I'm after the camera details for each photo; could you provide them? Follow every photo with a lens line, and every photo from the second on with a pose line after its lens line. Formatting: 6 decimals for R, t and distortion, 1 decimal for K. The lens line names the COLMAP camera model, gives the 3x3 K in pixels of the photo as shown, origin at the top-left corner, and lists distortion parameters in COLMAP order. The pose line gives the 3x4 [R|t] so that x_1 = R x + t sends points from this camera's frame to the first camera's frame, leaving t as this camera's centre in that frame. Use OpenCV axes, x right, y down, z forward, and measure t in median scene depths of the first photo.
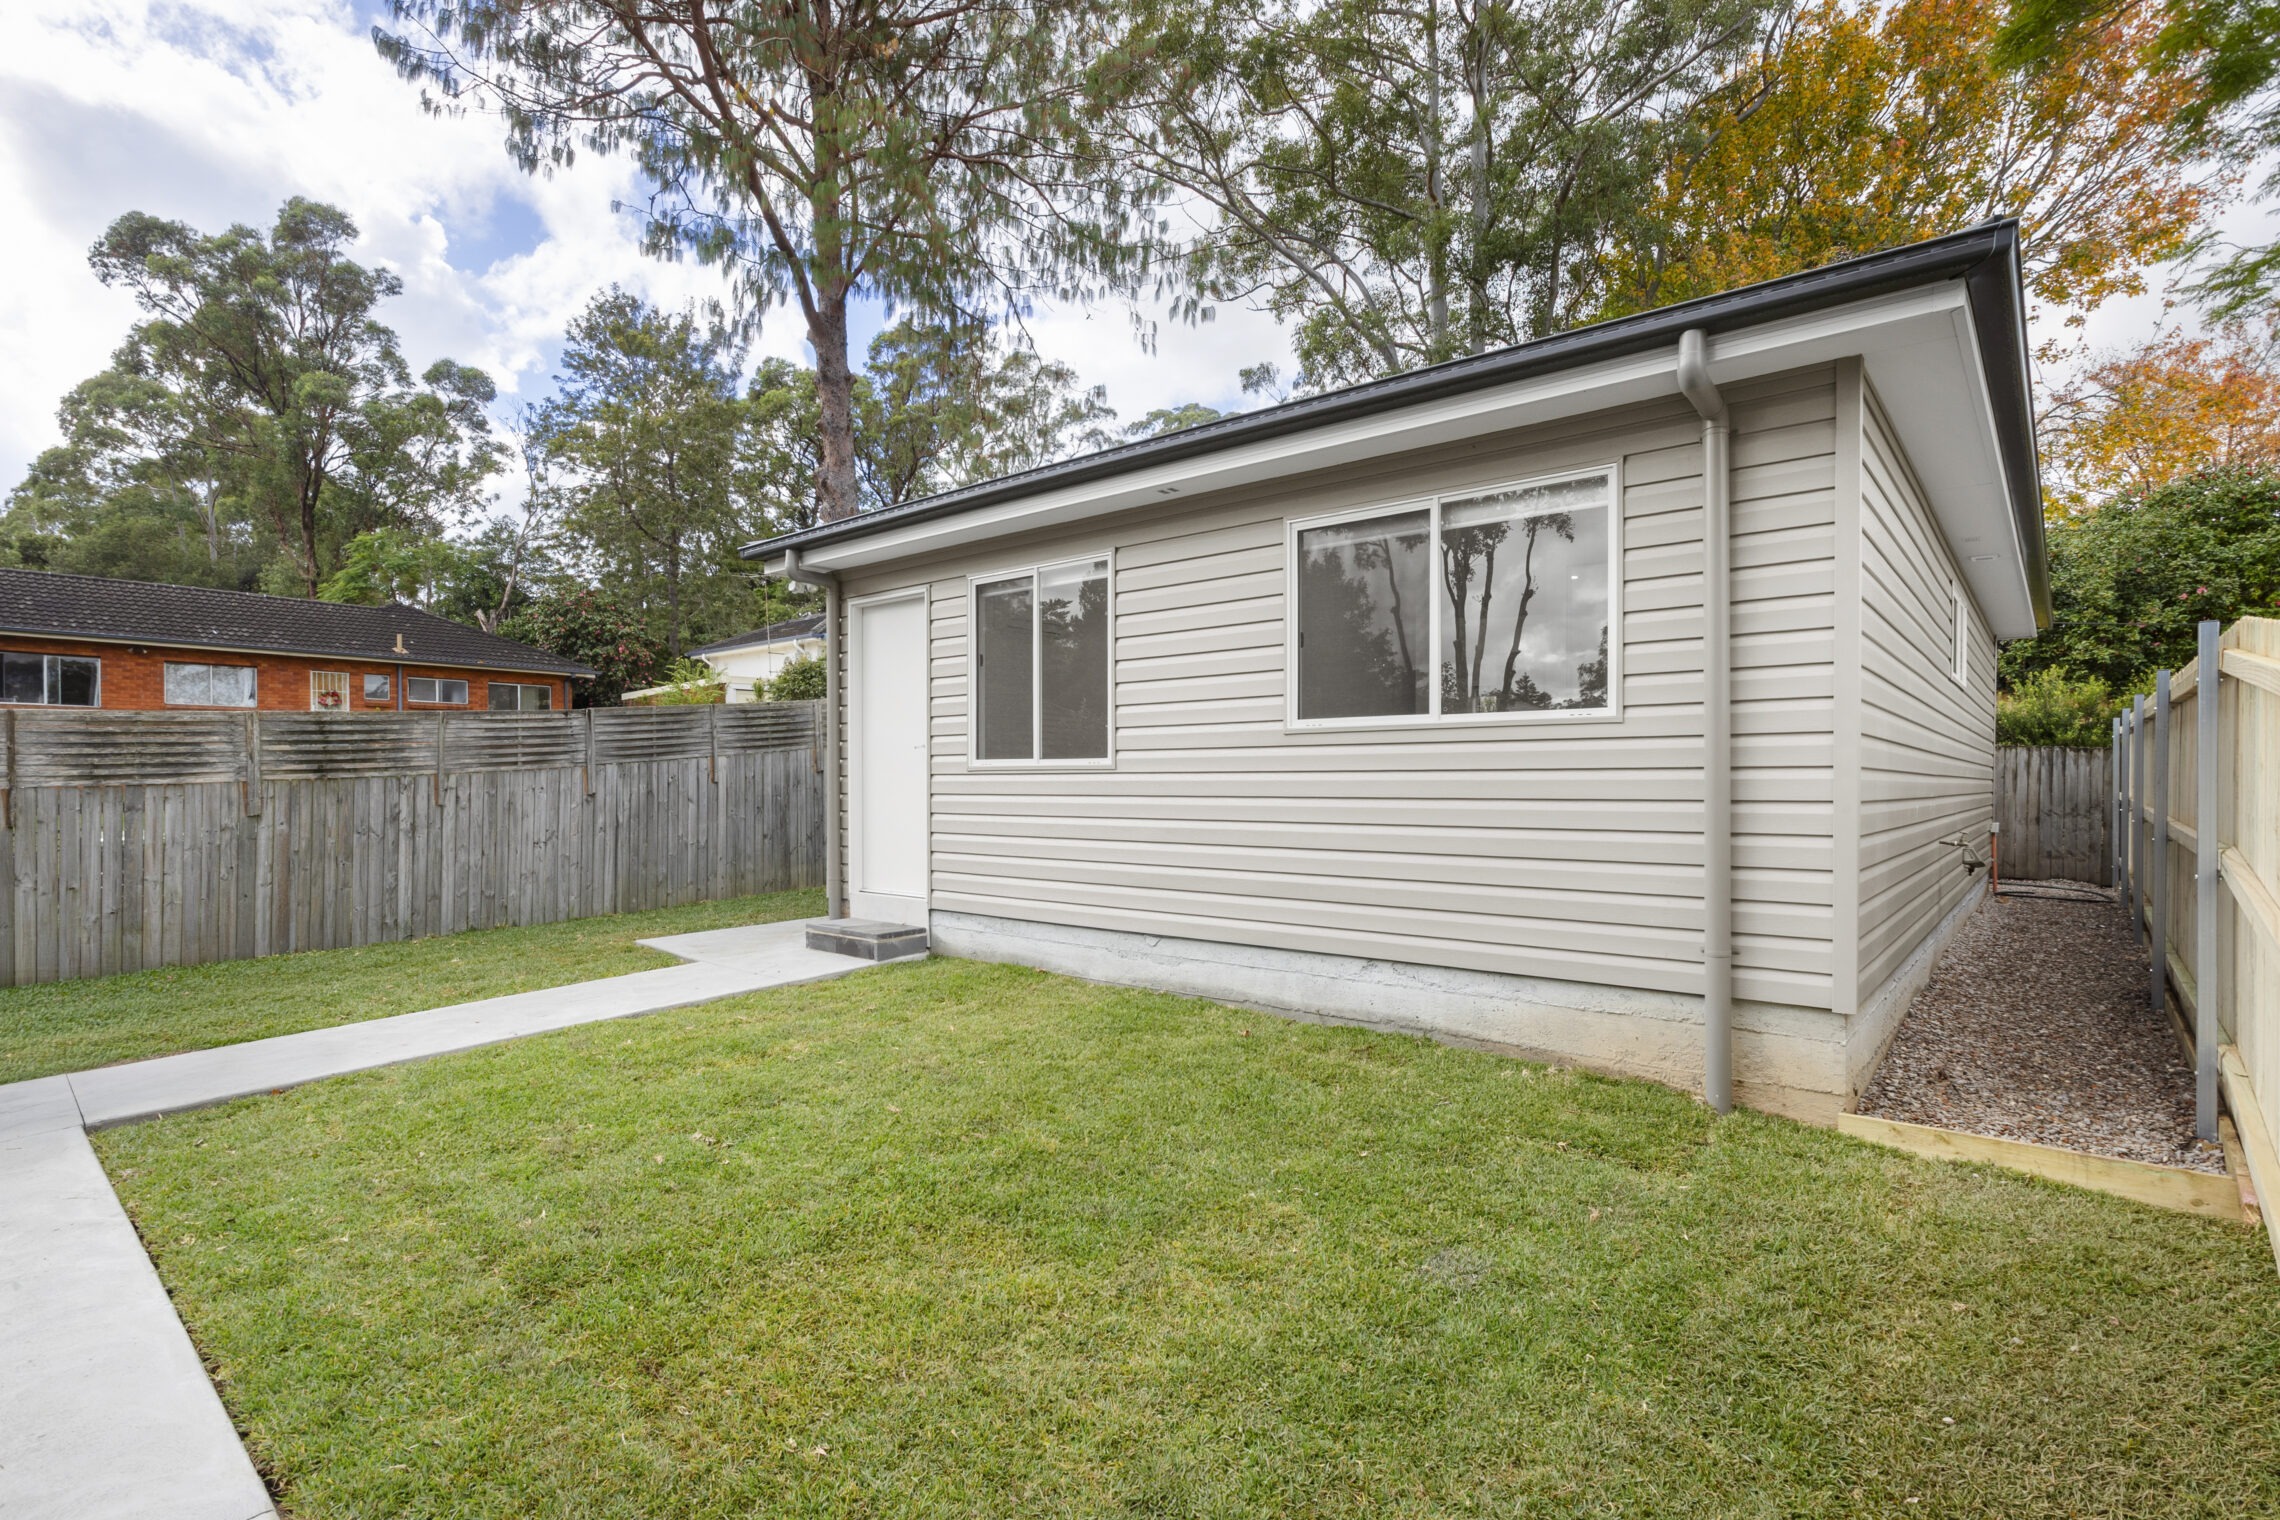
lens RADIAL K [[1103.0, 0, 1159.8], [0, 1103.0, 769.8], [0, 0, 1]] dist [-0.006170, 0.006508]
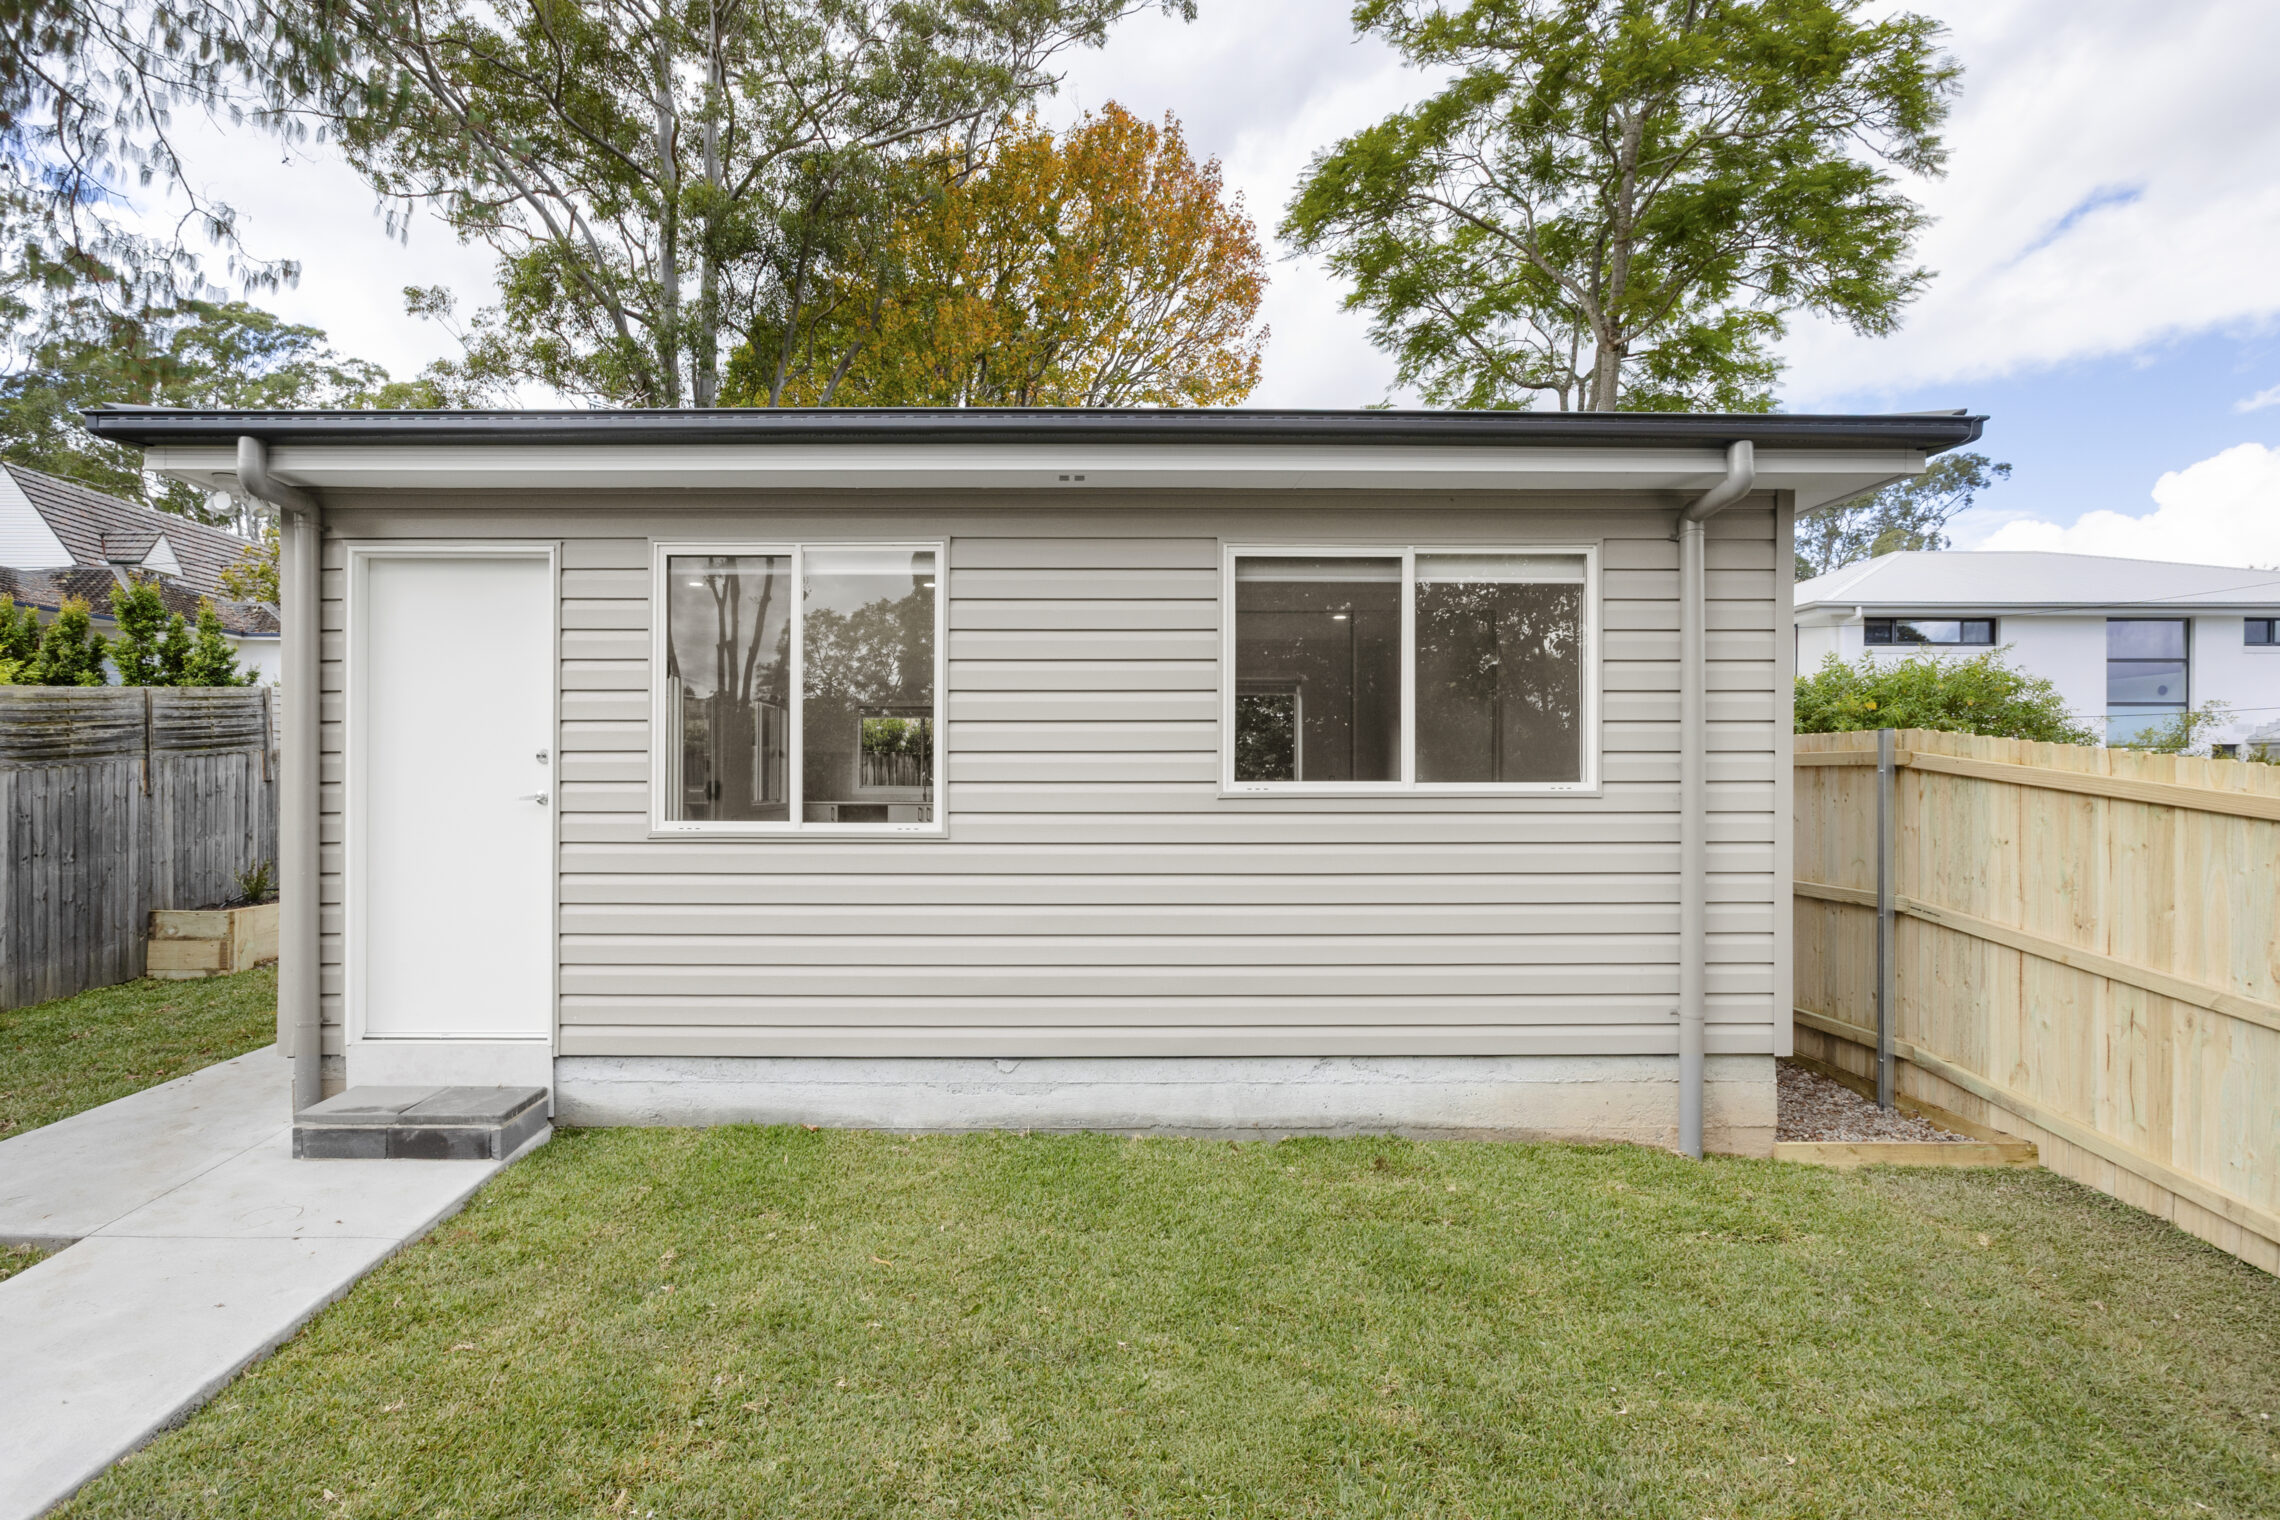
lens RADIAL K [[1117.8, 0, 1035.1], [0, 1117.8, 782.2], [0, 0, 1]] dist [-0.010635, 0.009582]
pose [[0.768621, 0.004491, 0.639688, -0.464996], [-0.009462, 0.999946, 0.004350, -0.041027], [-0.639634, -0.009396, 0.768622, 0.386037]]
